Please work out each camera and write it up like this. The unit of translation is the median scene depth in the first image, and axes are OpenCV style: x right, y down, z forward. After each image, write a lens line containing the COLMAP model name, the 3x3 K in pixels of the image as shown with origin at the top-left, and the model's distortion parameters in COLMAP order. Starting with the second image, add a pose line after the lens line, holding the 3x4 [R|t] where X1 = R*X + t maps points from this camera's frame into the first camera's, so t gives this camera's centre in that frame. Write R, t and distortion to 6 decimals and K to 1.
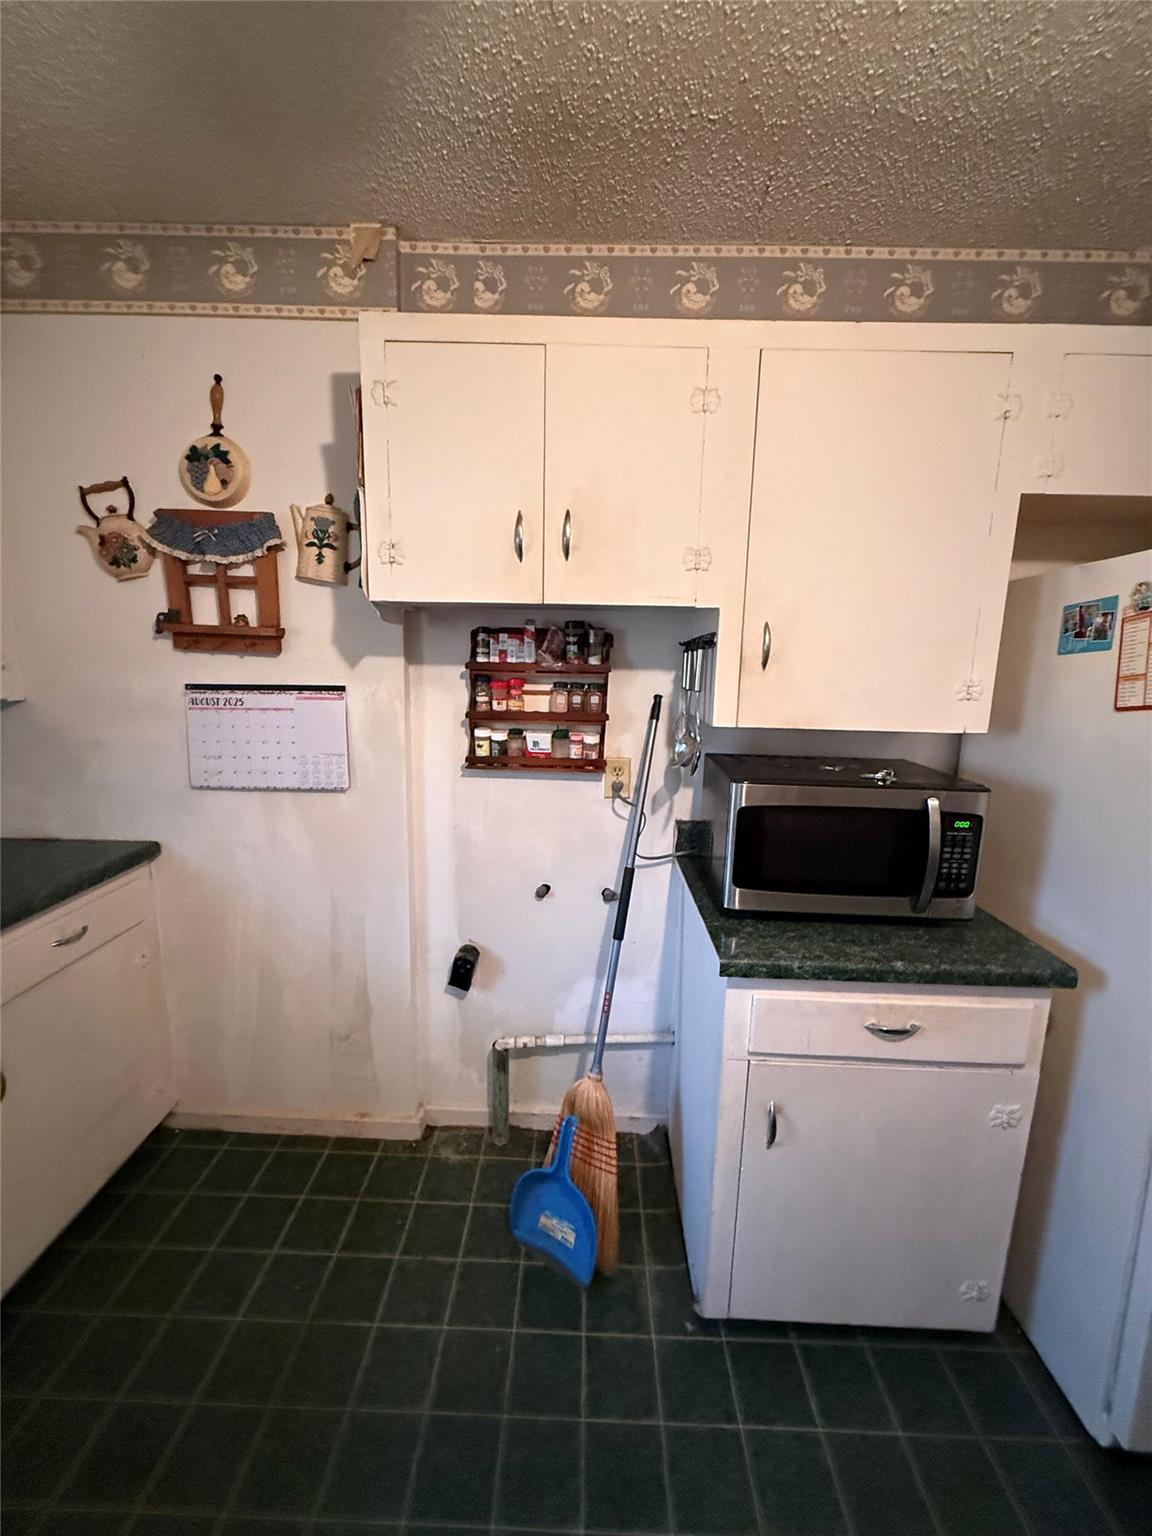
lens RADIAL K [[610.9, 0, 574.4], [0, 610.9, 762.4], [0, 0, 1]] dist [-0.000991, 0.000181]
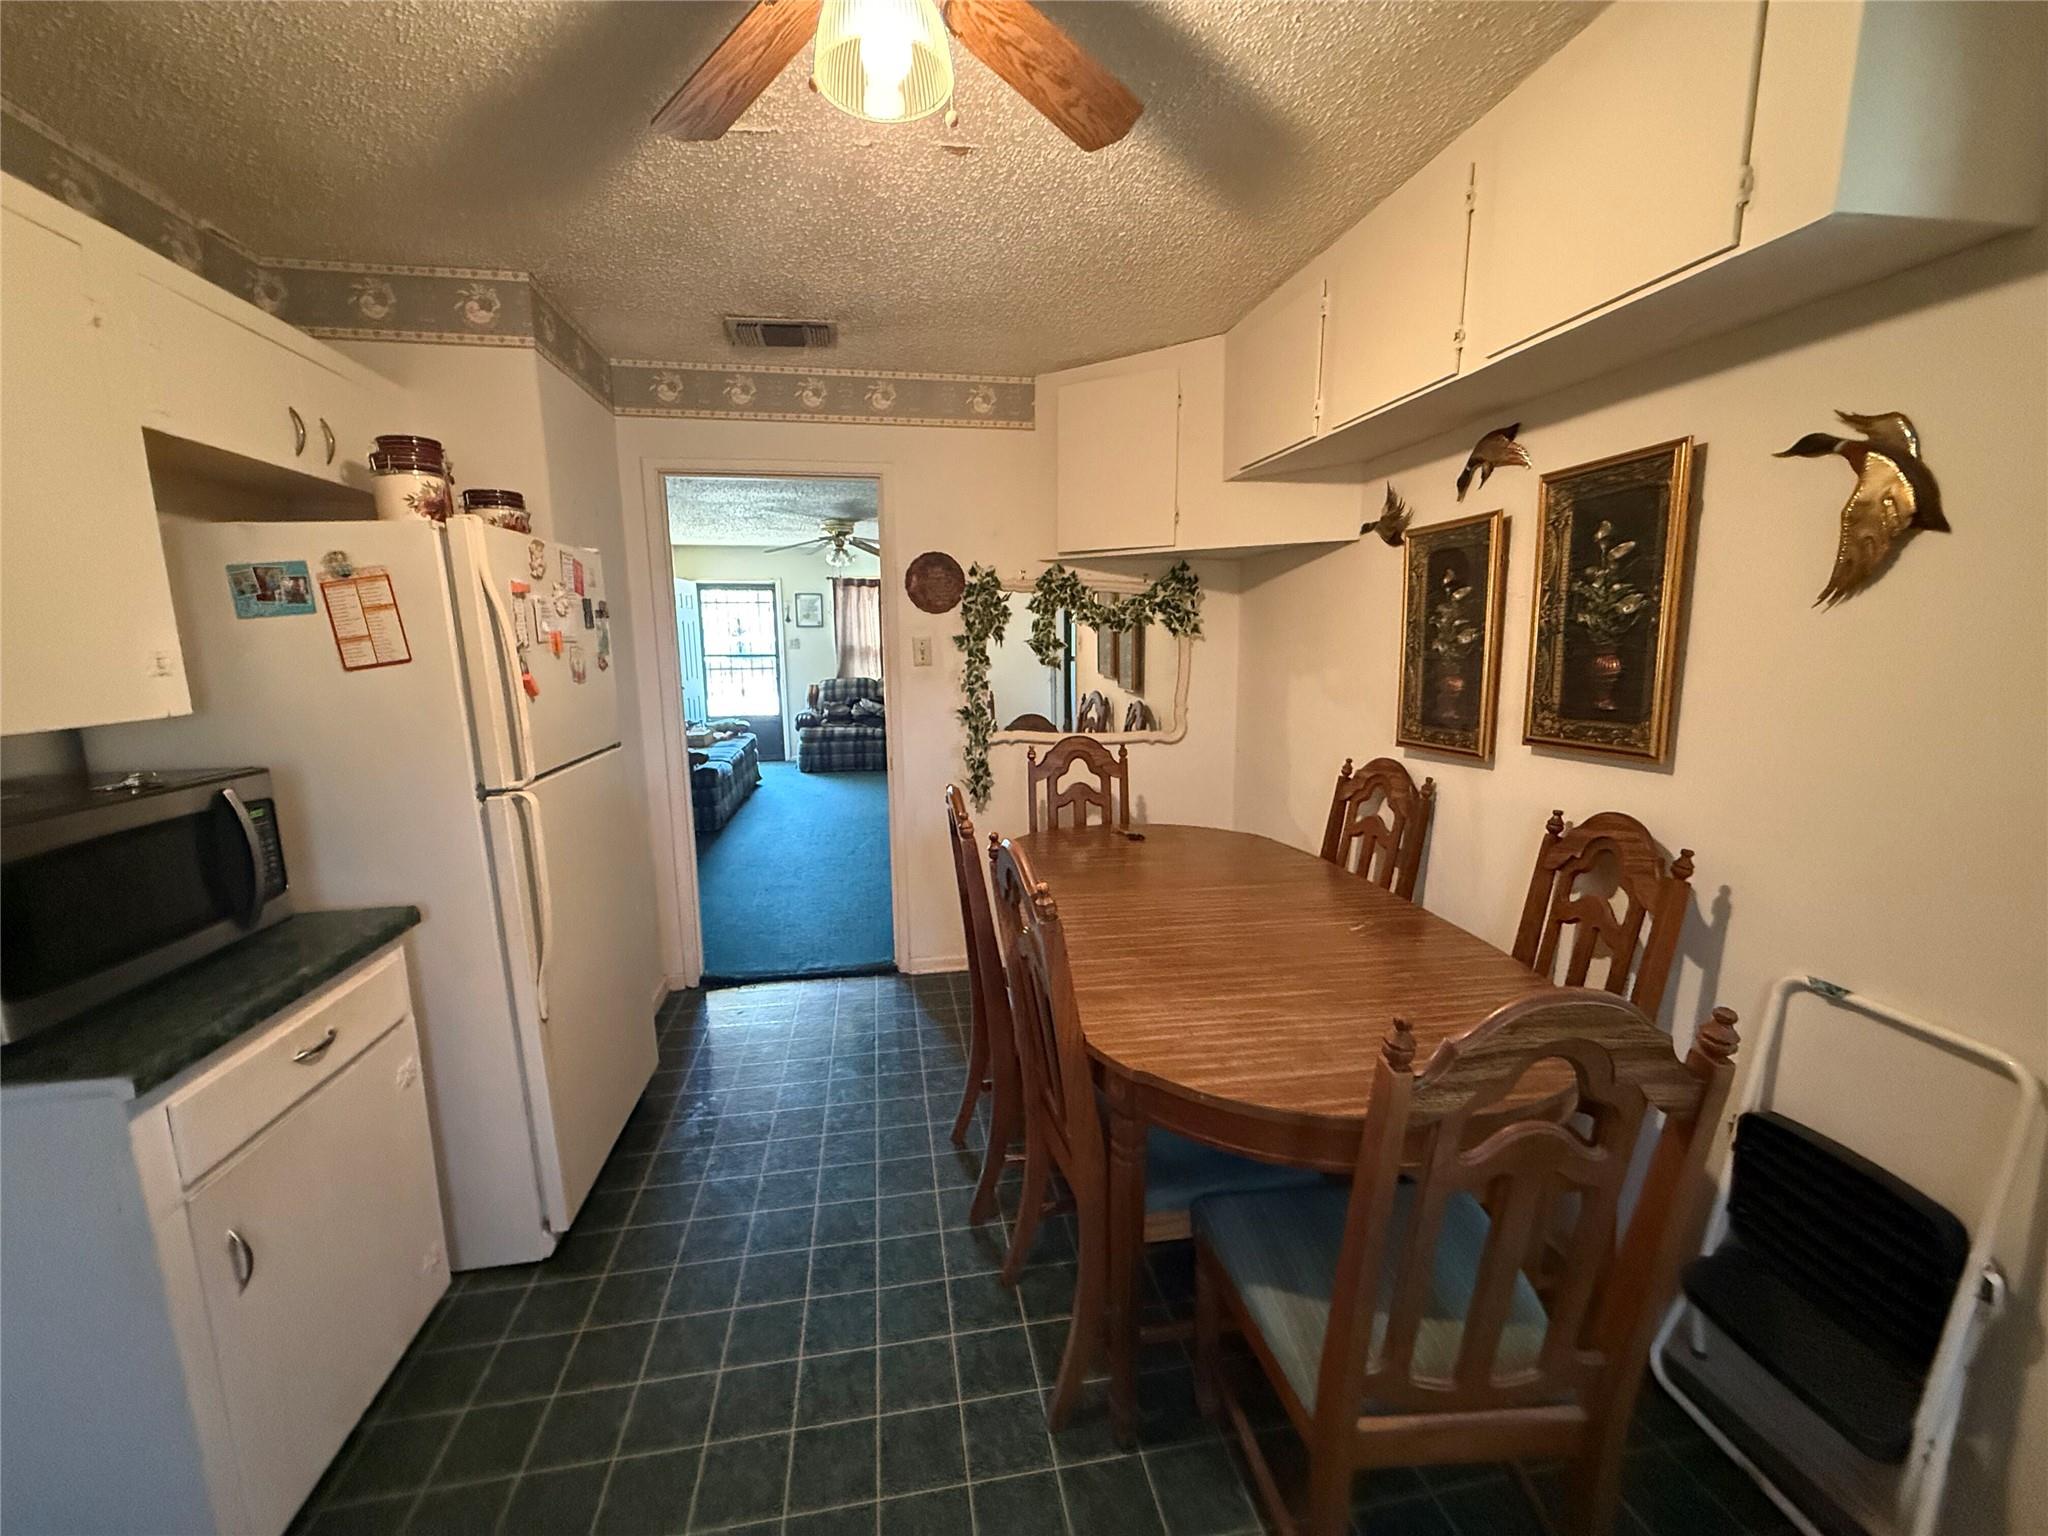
lens RADIAL K [[814.5, 0, 1020.8], [0, 814.5, 769.9], [0, 0, 1]] dist [-0.000991, 0.000181]
pose [[-0.194479, -0.178445, 0.964539, -0.571467], [0.178578, 0.960440, 0.213693, -0.009498], [-0.964514, 0.213805, -0.154919, 0.097005]]
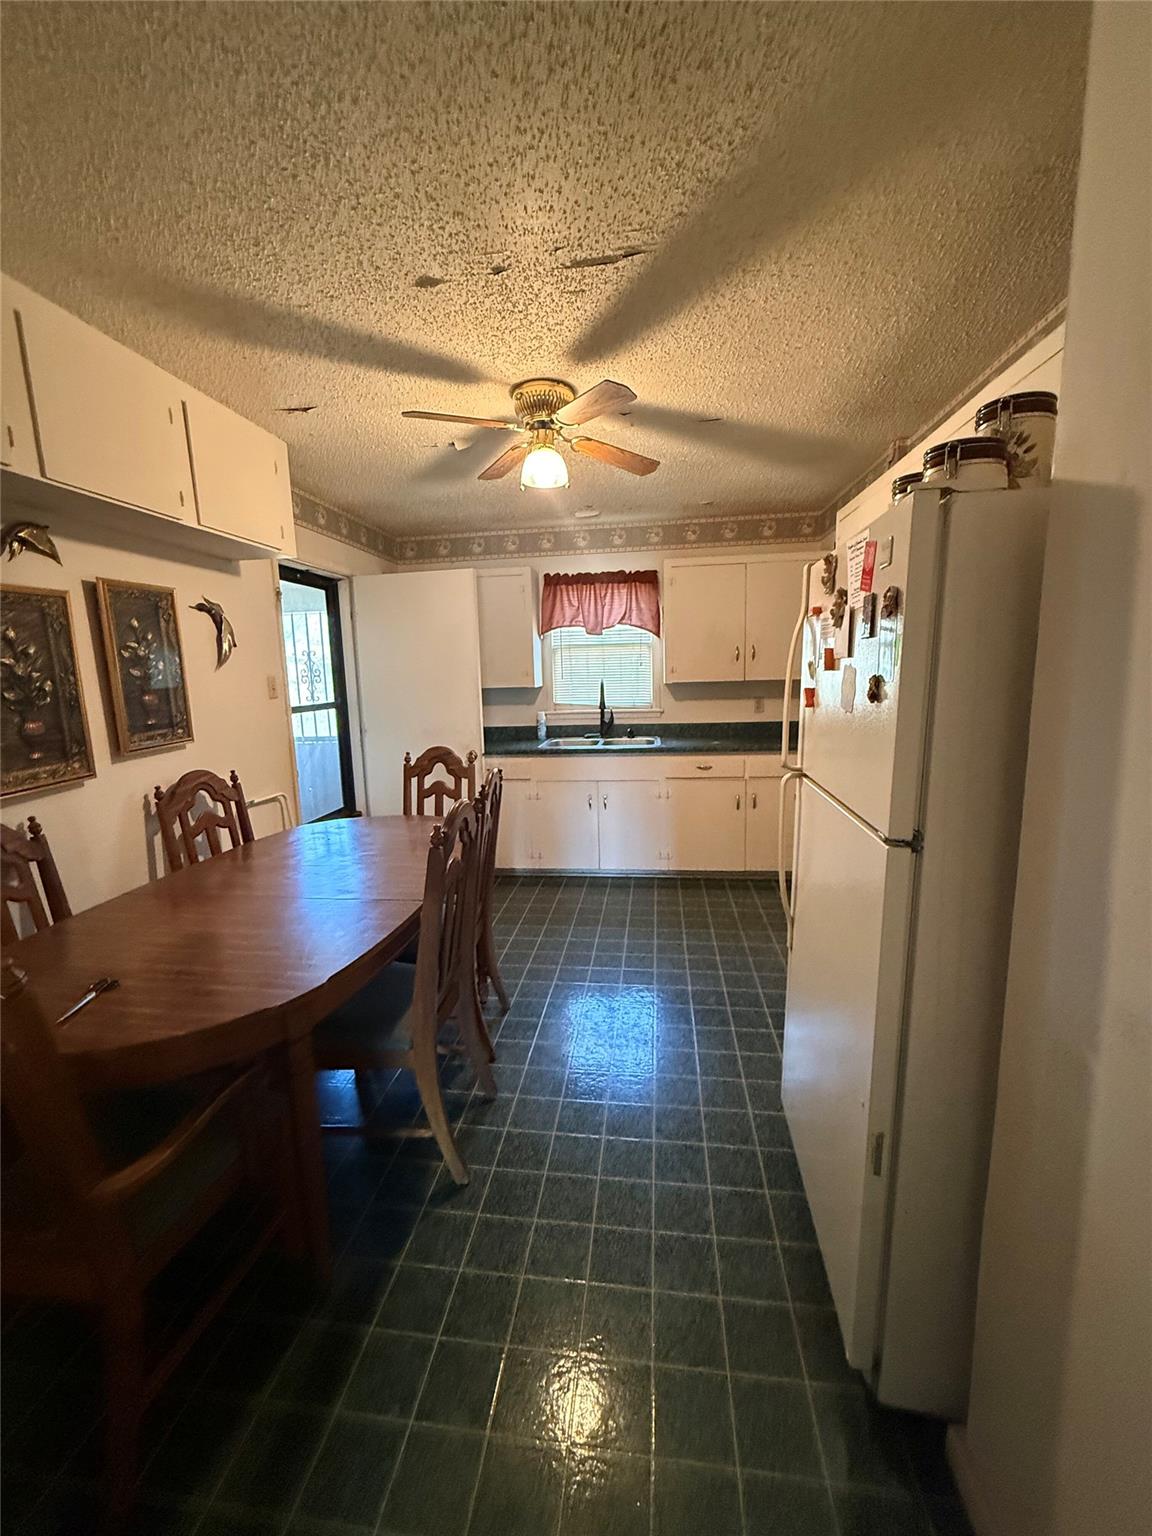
lens RADIAL K [[610.9, 0, 573.4], [0, 610.9, 763.0], [0, 0, 1]] dist [-0.000991, 0.000181]
pose [[-0.108080, 0.133017, -0.985203, 1.904730], [-0.147826, 0.977841, 0.148240, 0.013184], [0.983090, 0.161661, -0.086021, 0.304460]]
